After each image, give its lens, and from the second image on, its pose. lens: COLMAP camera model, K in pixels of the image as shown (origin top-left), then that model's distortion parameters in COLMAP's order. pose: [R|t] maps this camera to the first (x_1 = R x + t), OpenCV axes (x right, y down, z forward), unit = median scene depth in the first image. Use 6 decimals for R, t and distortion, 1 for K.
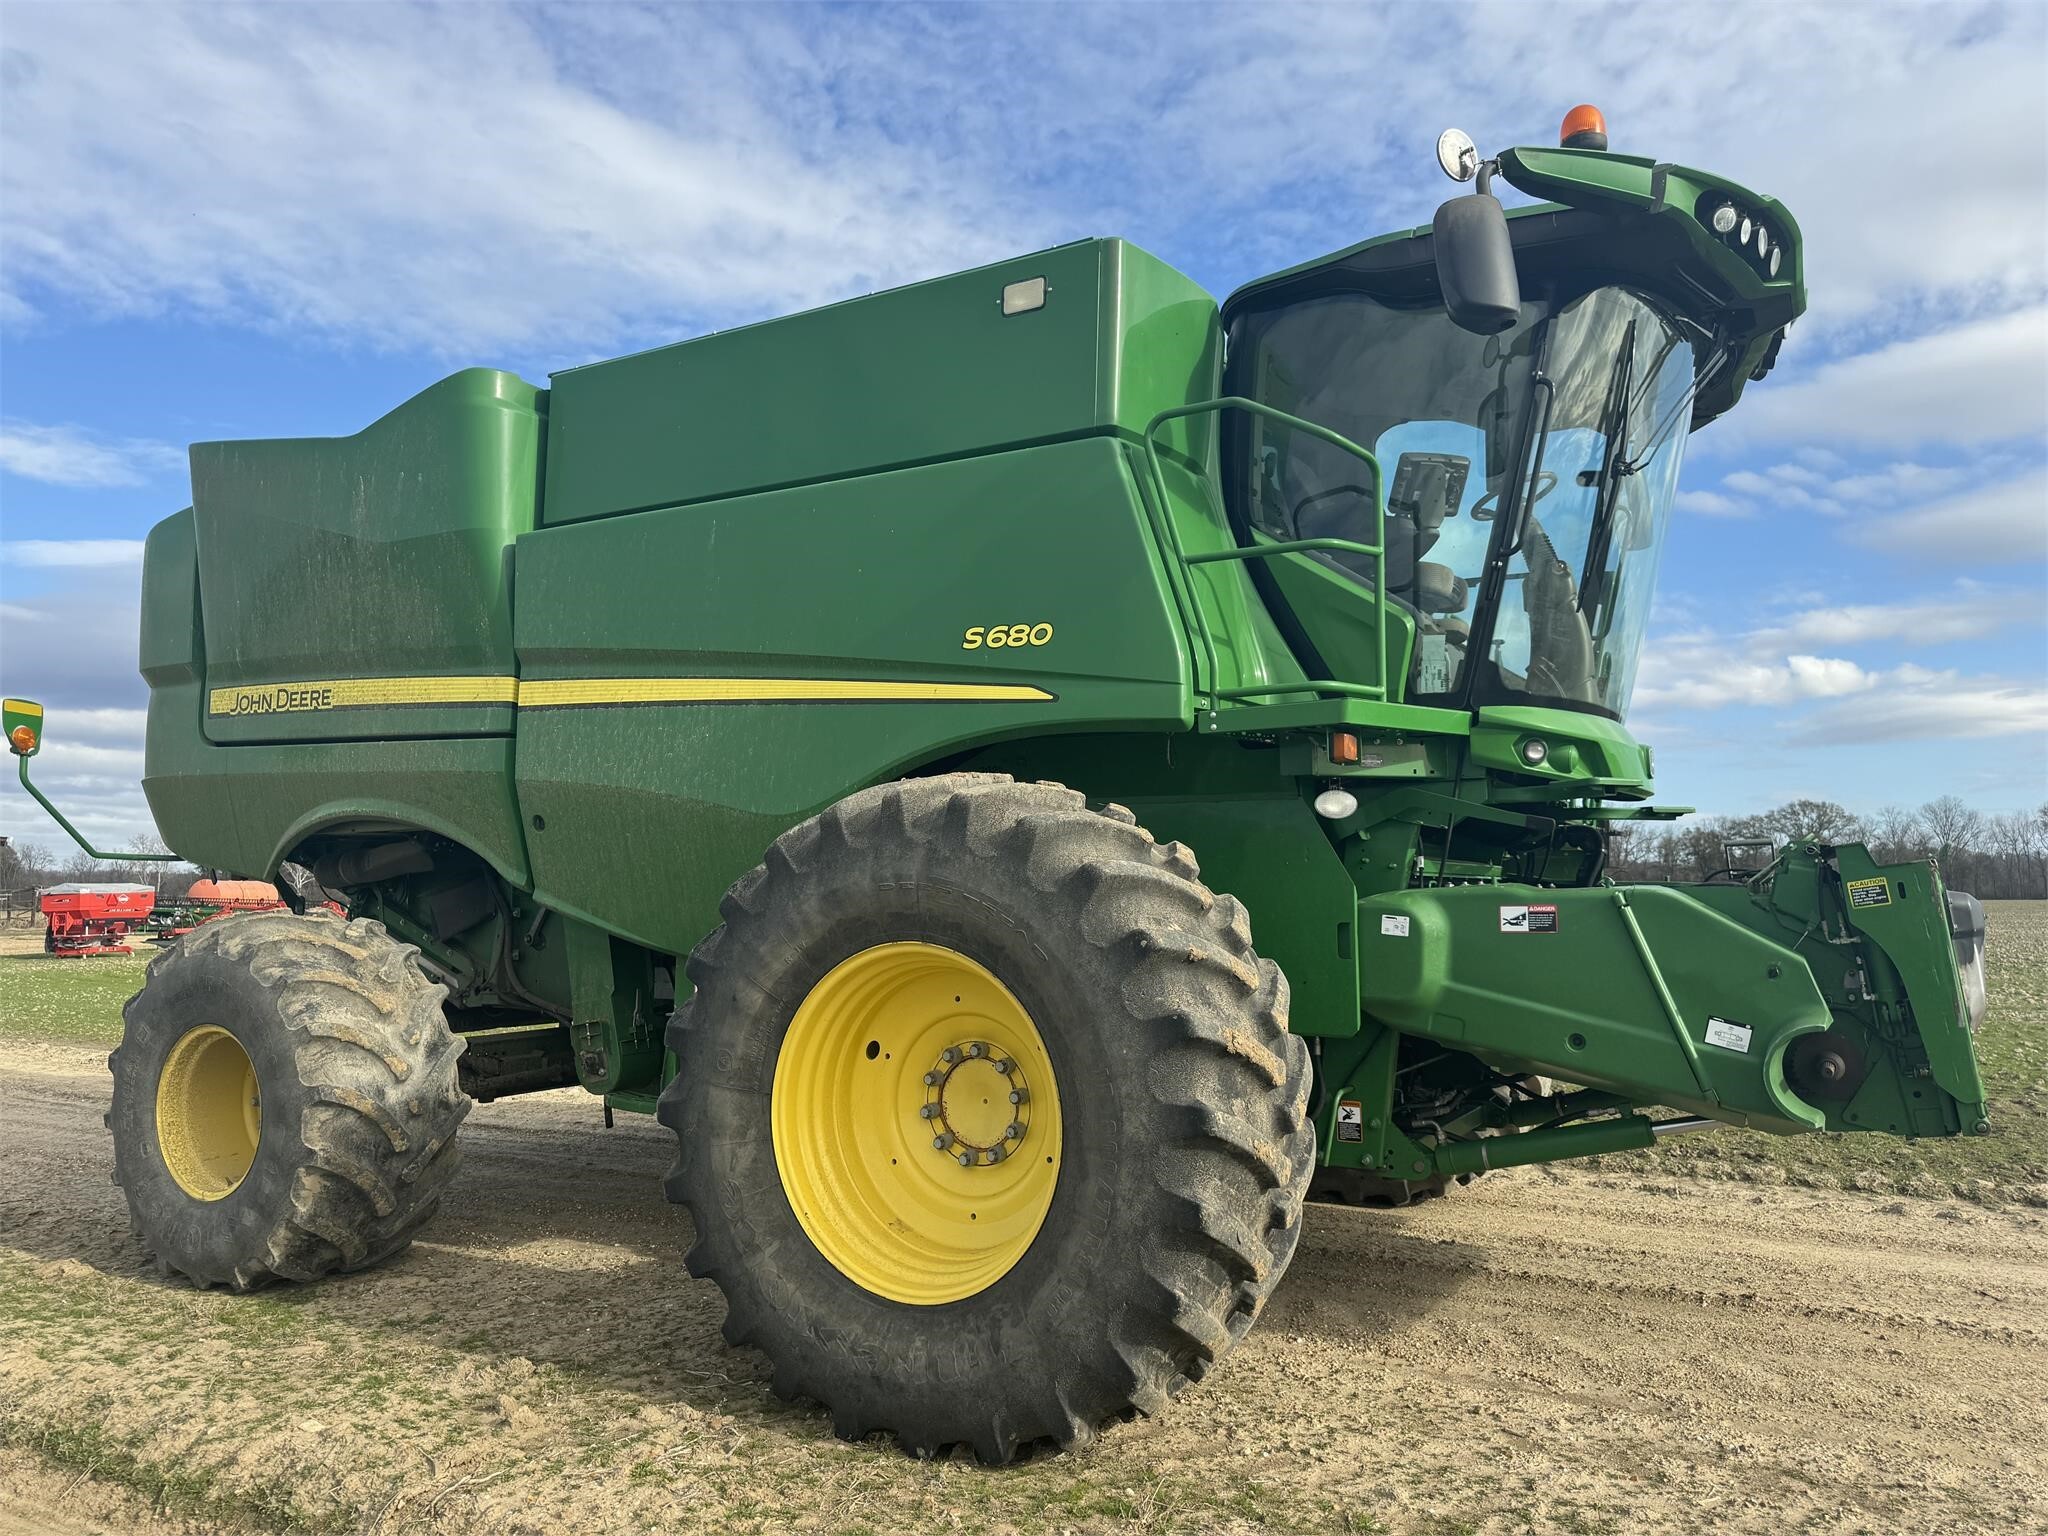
lens RADIAL K [[1439.5, 0, 1032.2], [0, 1439.5, 763.3], [0, 0, 1]] dist [0.169091, -0.280497]
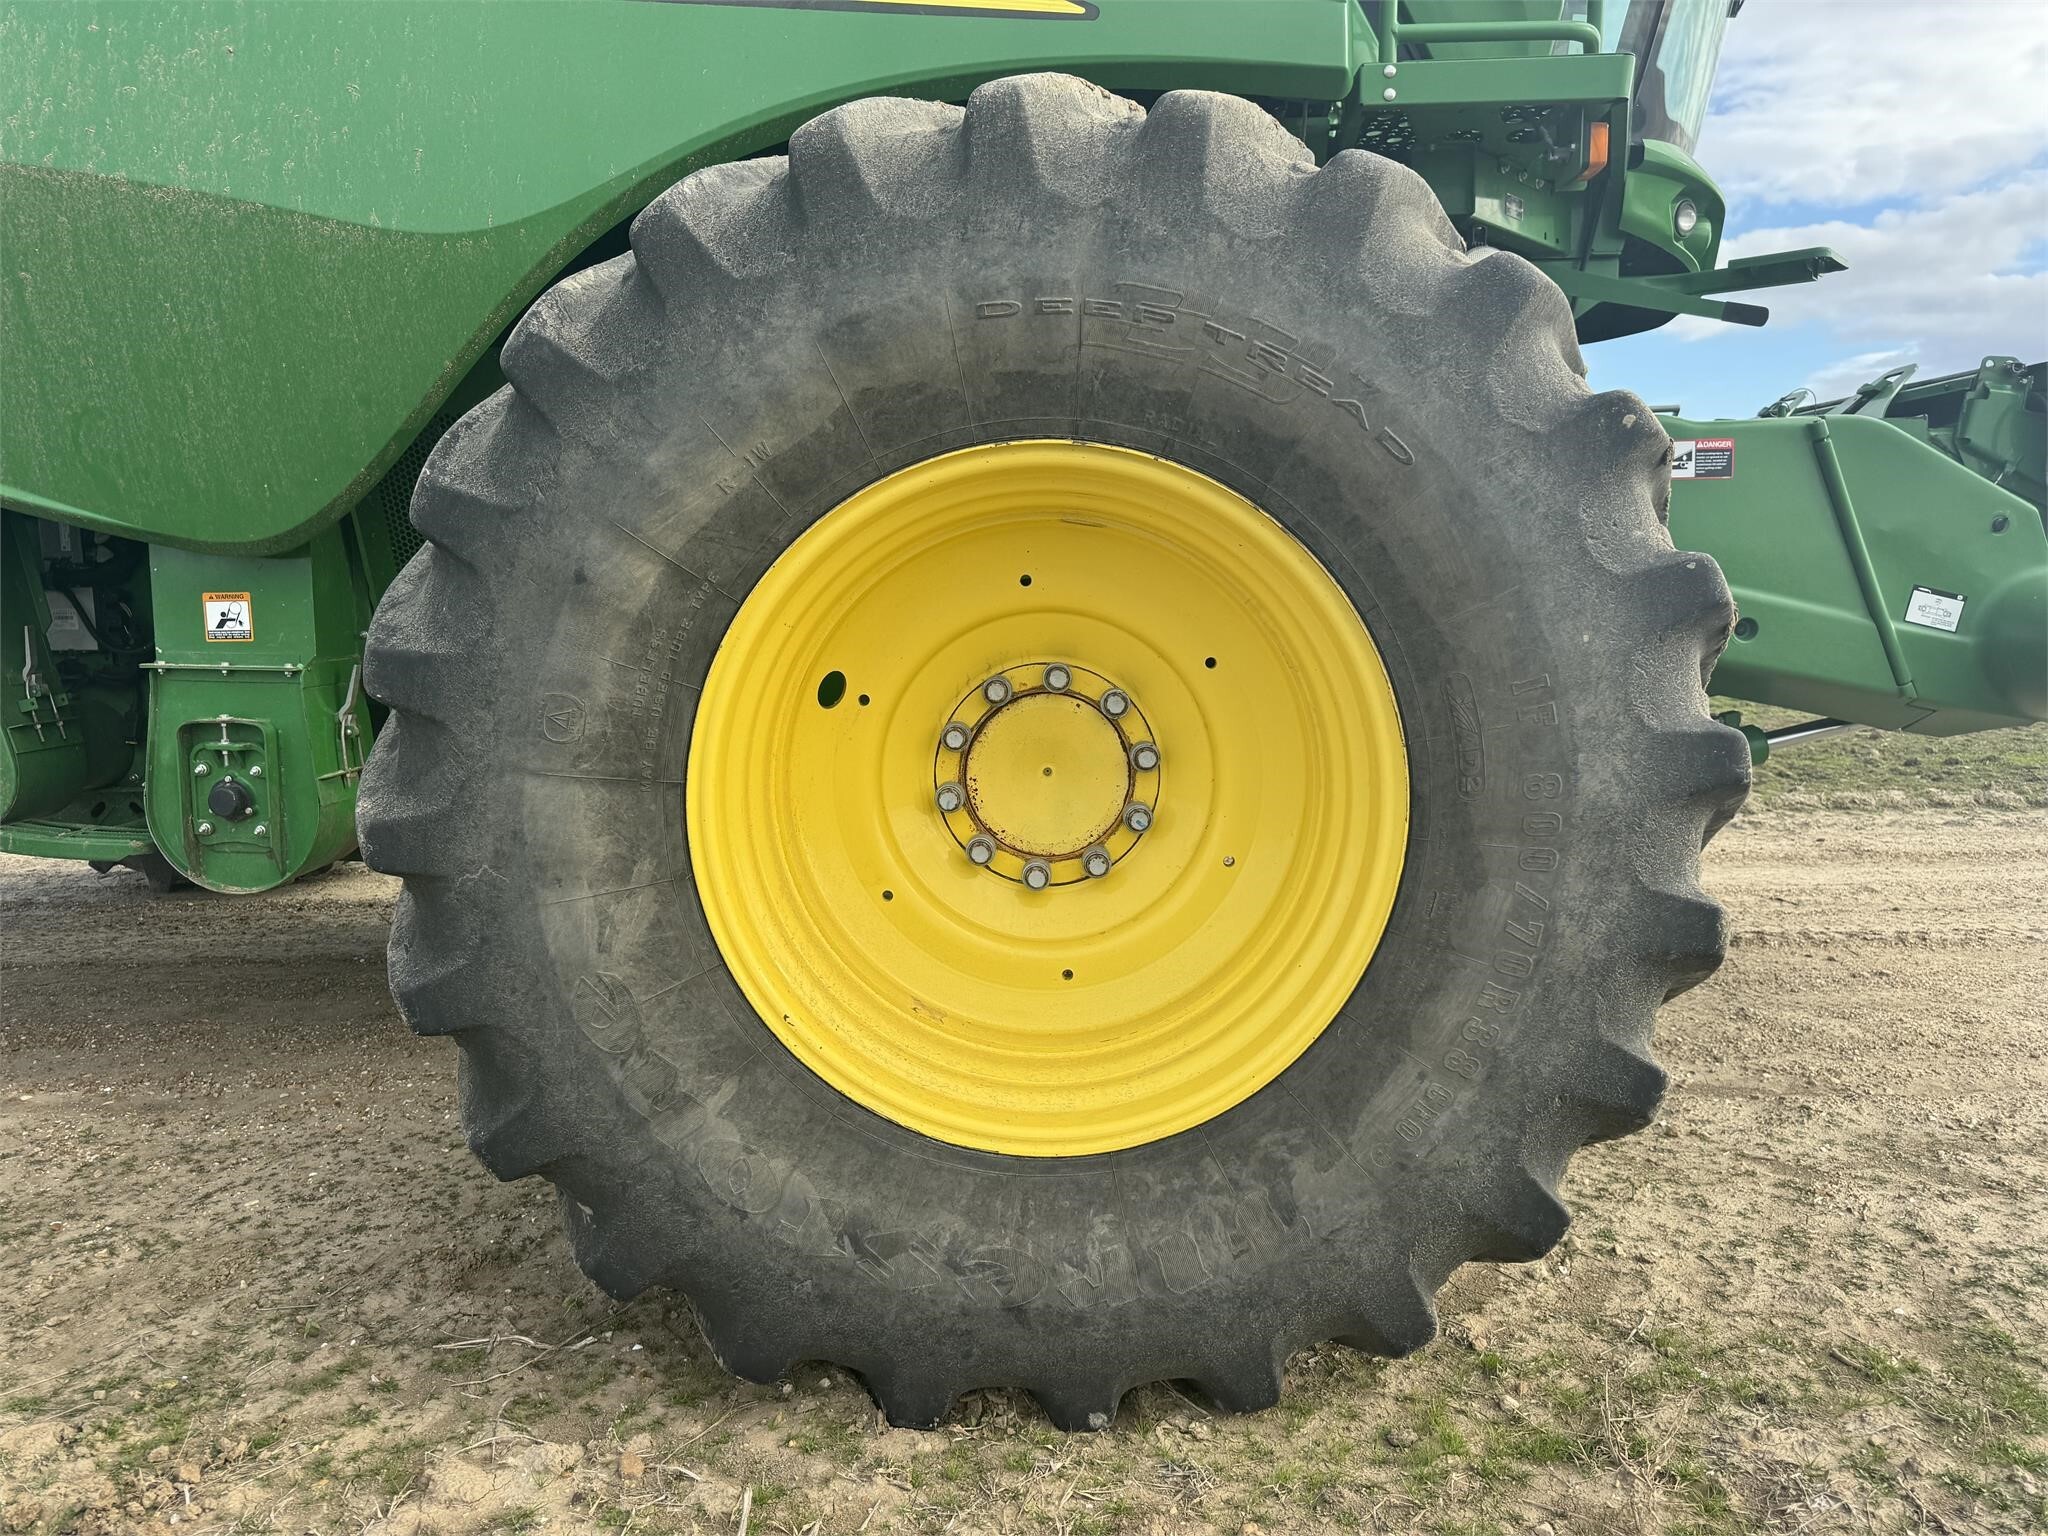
lens RADIAL K [[1439.5, 0, 1032.2], [0, 1439.5, 763.3], [0, 0, 1]] dist [0.169091, -0.280497]
pose [[0.877557, -0.067246, 0.474733, -0.304800], [-0.032875, 0.979347, 0.199496, 0.128425], [-0.478343, -0.190676, 0.857222, 0.568453]]
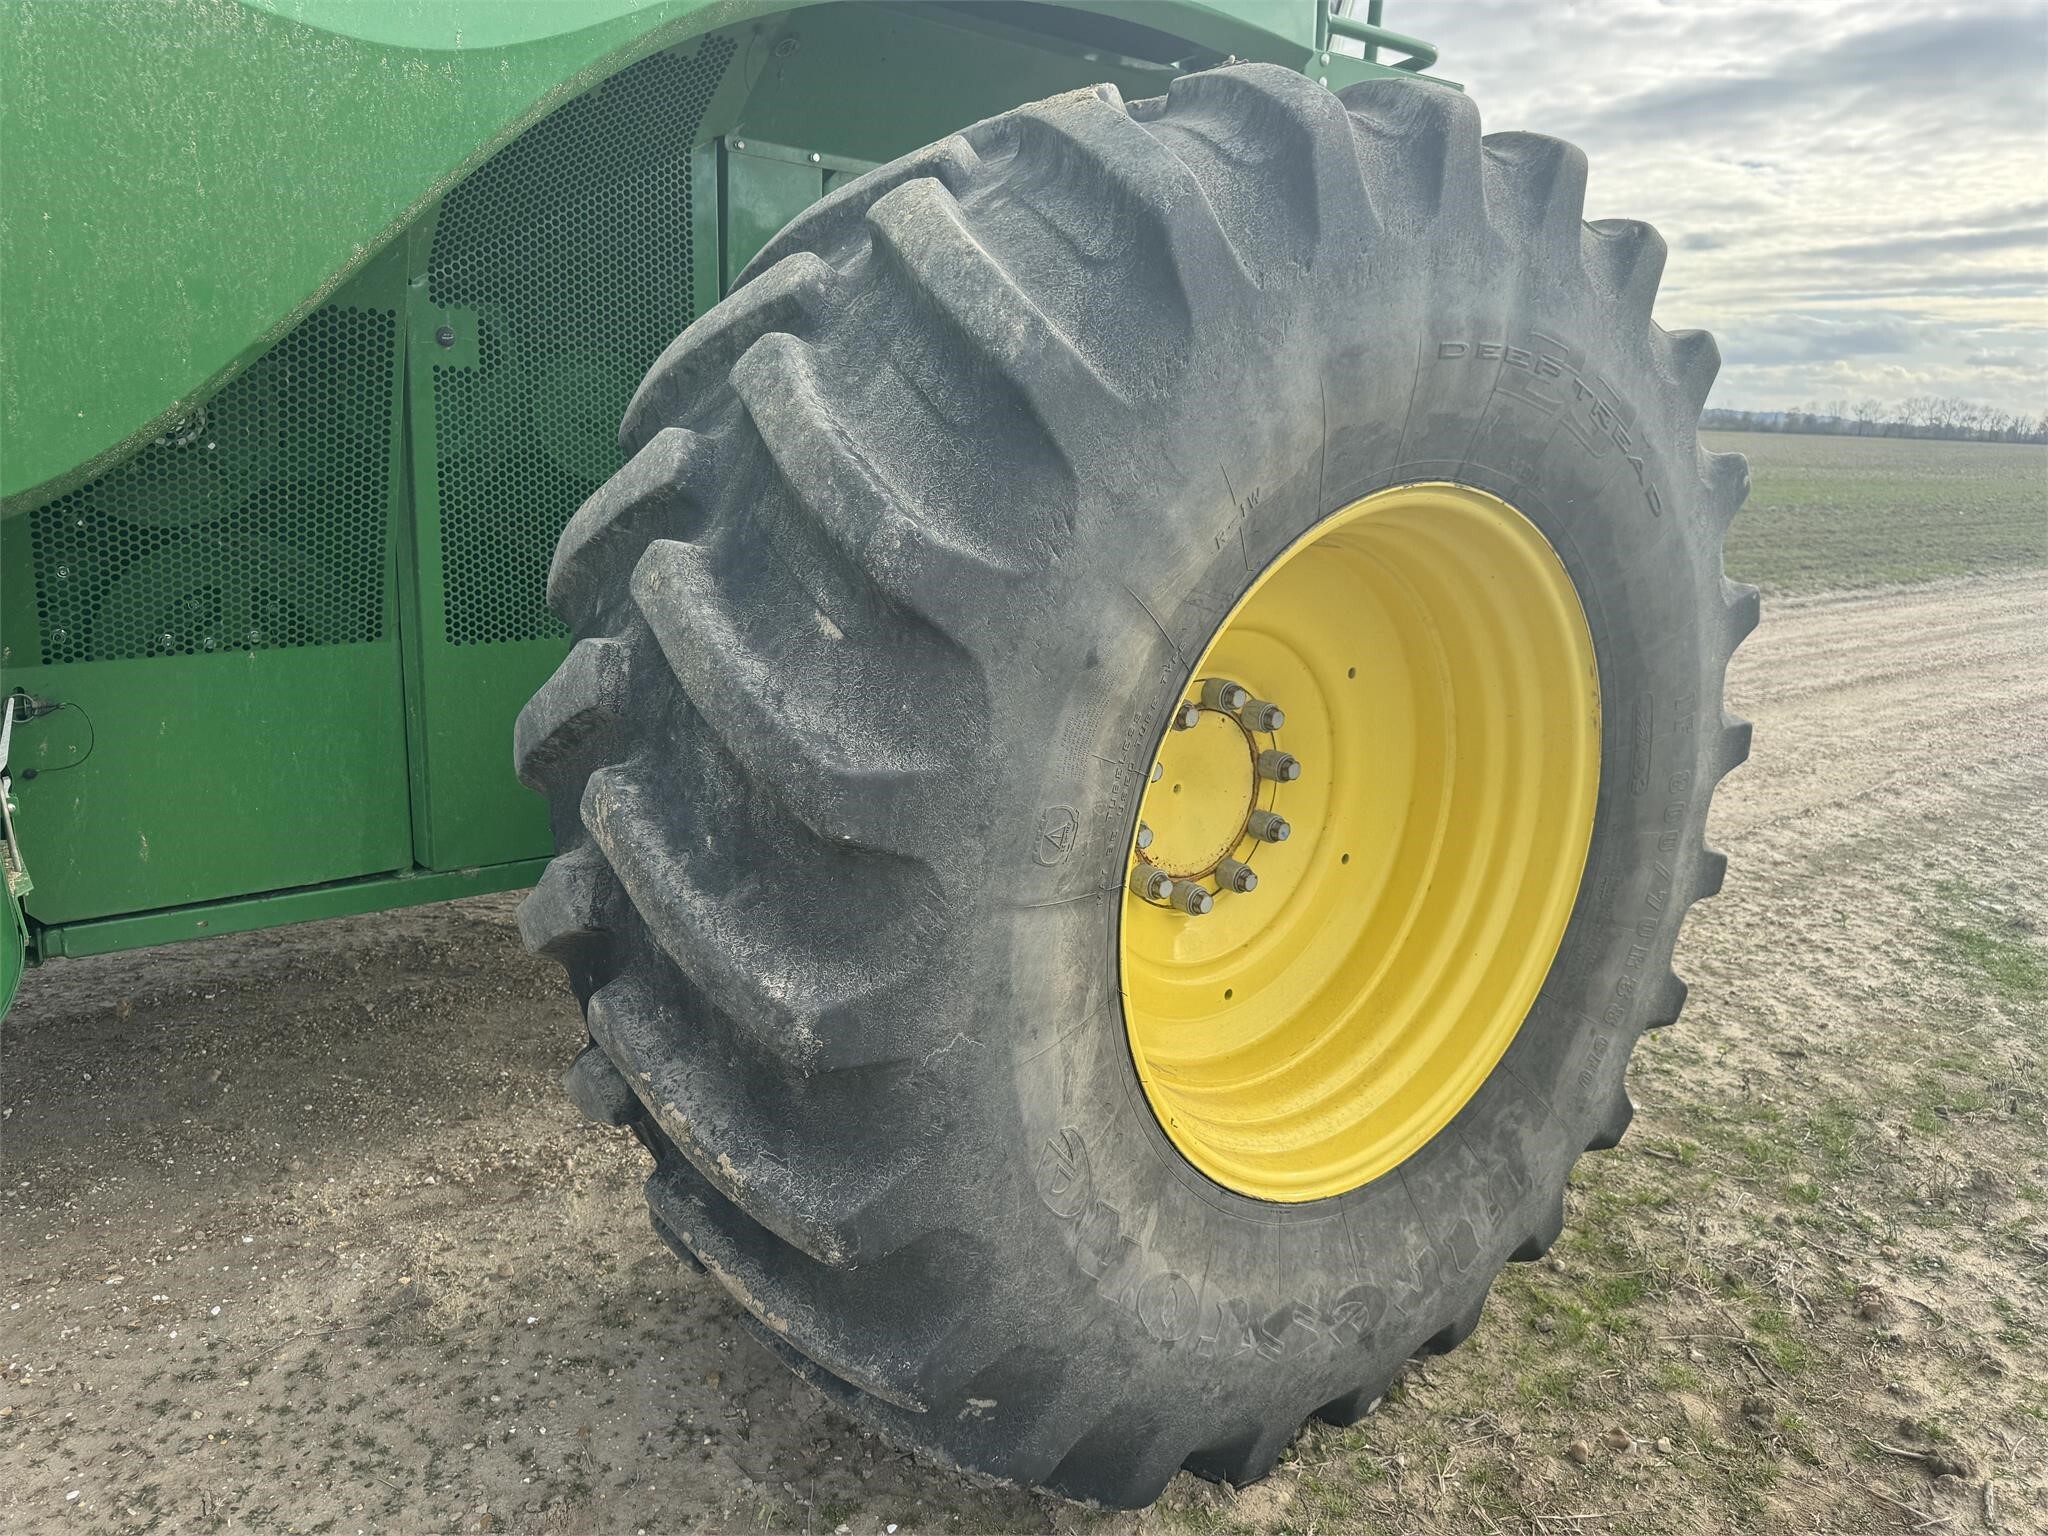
lens RADIAL K [[1417.4, 0, 1024.0], [0, 1417.4, 768.0], [0, 0, 1]] dist [0.137760, -0.156073]
pose [[0.380292, -0.203268, 0.902253, -0.530560], [-0.125203, 0.955254, 0.267981, 0.101622], [-0.916353, -0.214875, 0.337826, 0.920901]]
